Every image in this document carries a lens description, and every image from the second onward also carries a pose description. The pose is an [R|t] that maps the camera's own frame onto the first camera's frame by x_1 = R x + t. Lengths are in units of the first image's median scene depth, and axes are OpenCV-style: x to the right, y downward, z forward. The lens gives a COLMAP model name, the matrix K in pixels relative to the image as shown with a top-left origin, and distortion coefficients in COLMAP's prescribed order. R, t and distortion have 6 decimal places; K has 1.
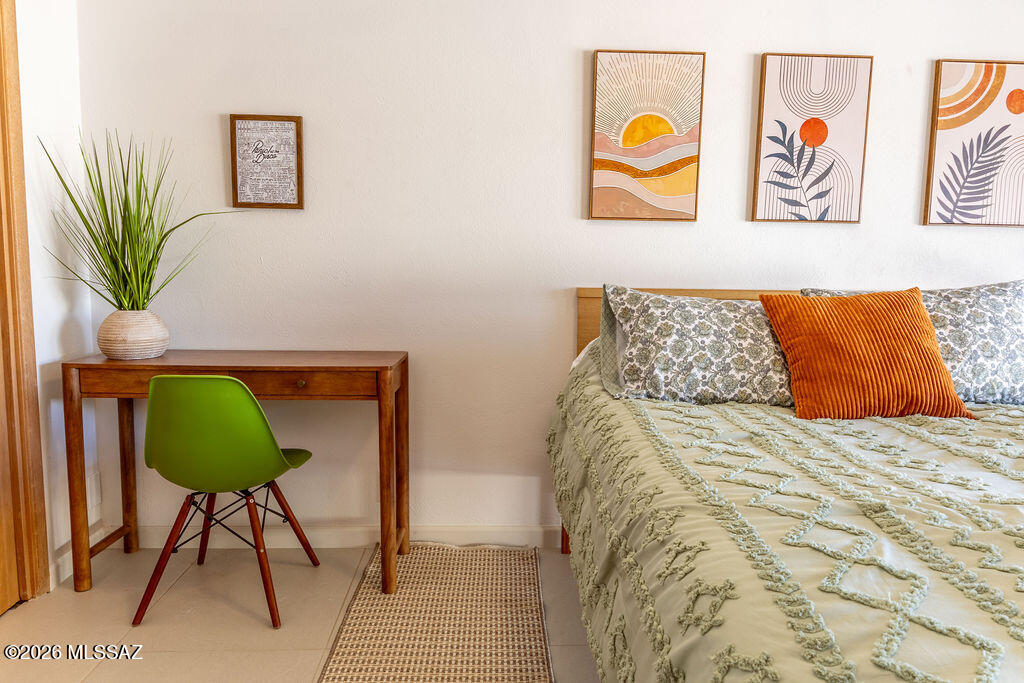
lens RADIAL K [[702.5, 0, 506.7], [0, 702.5, 345.8], [0, 0, 1]] dist [0.018603, -0.026064]
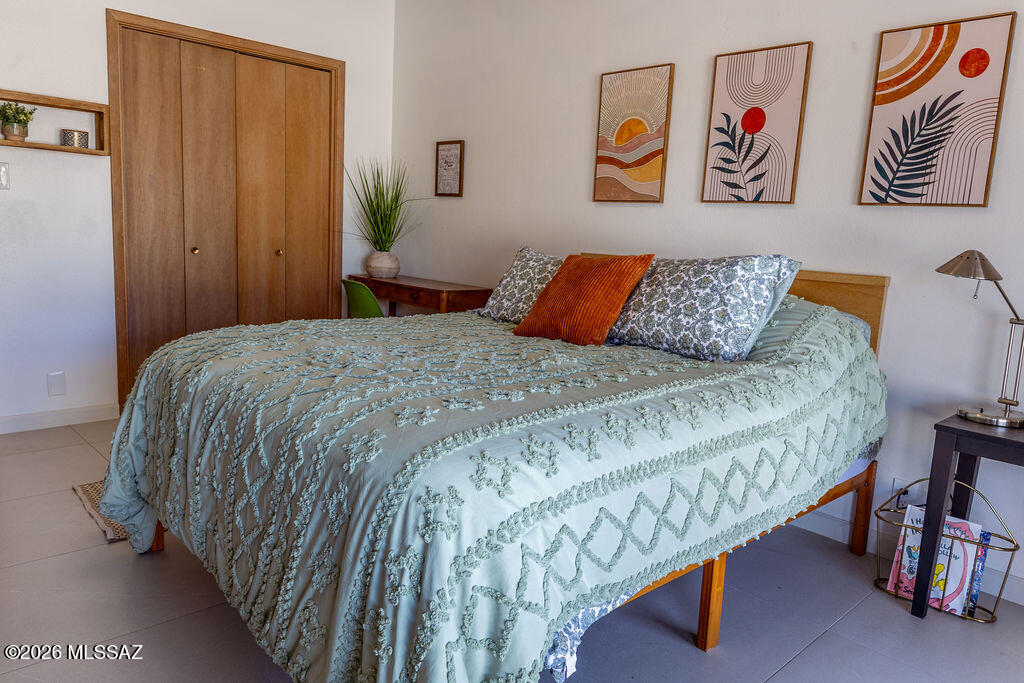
lens RADIAL K [[702.5, 0, 516.7], [0, 702.5, 339.0], [0, 0, 1]] dist [0.018603, -0.026064]
pose [[0.666968, 0.134965, -0.732761, 1.029506], [-0.136823, 0.988919, 0.057608, 0.019468], [0.732416, 0.061836, 0.678044, 0.010556]]
